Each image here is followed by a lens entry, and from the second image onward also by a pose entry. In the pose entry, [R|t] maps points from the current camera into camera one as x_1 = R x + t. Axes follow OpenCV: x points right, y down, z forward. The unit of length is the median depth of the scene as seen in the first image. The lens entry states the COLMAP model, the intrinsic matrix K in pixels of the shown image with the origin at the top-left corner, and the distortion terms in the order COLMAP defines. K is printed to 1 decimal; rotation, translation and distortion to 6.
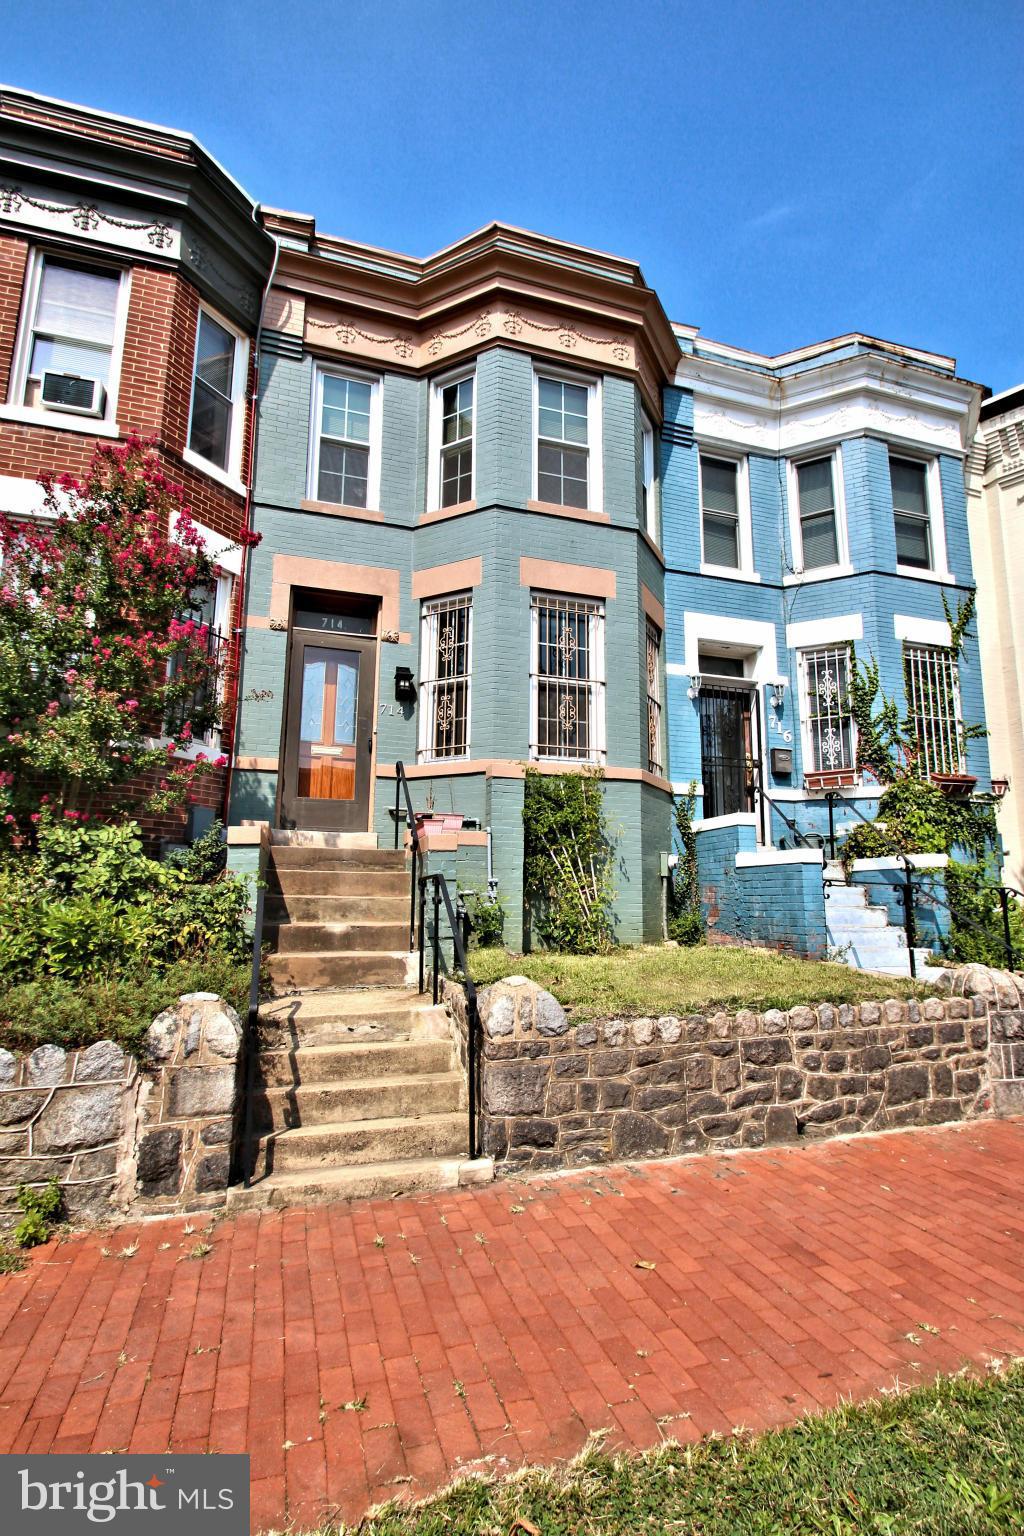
lens RADIAL K [[756.2, 0, 512.0], [0, 756.2, 768.0], [0, 0, 1]] dist [0.000956, -0.014149]
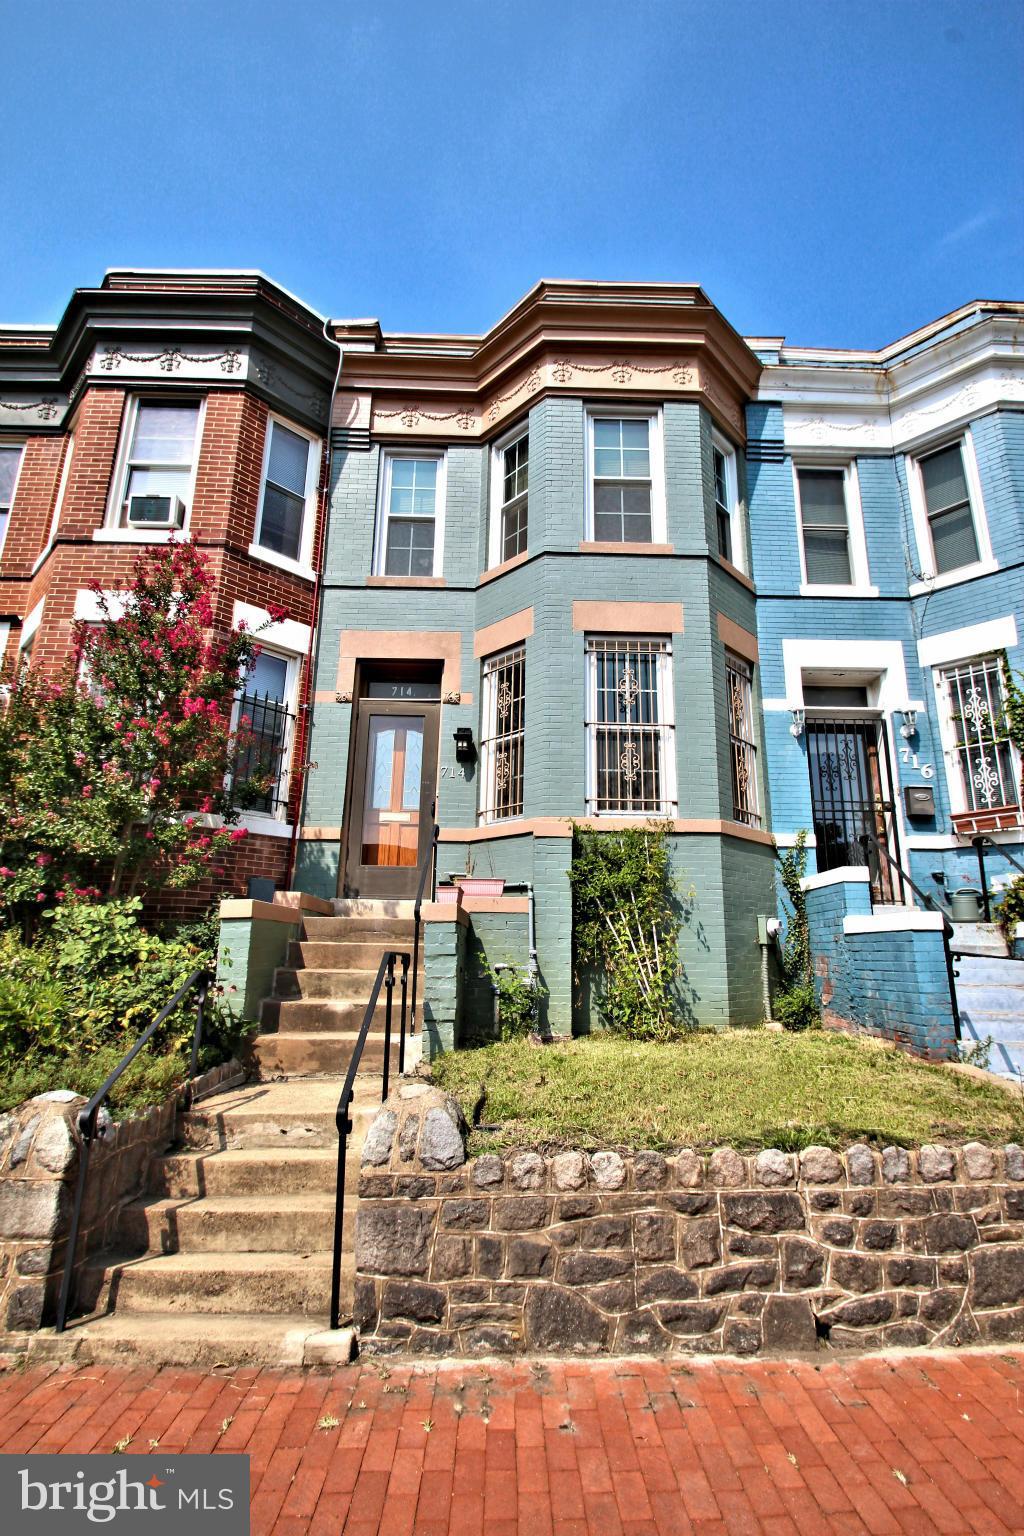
lens RADIAL K [[723.1, 0, 485.8], [0, 723.1, 770.5], [0, 0, 1]] dist [0.016306, -0.024536]
pose [[0.957186, -0.069861, -0.280917, 0.155302], [0.046716, 0.995001, -0.088265, 0.006230], [0.285679, 0.071363, 0.955664, 0.125461]]
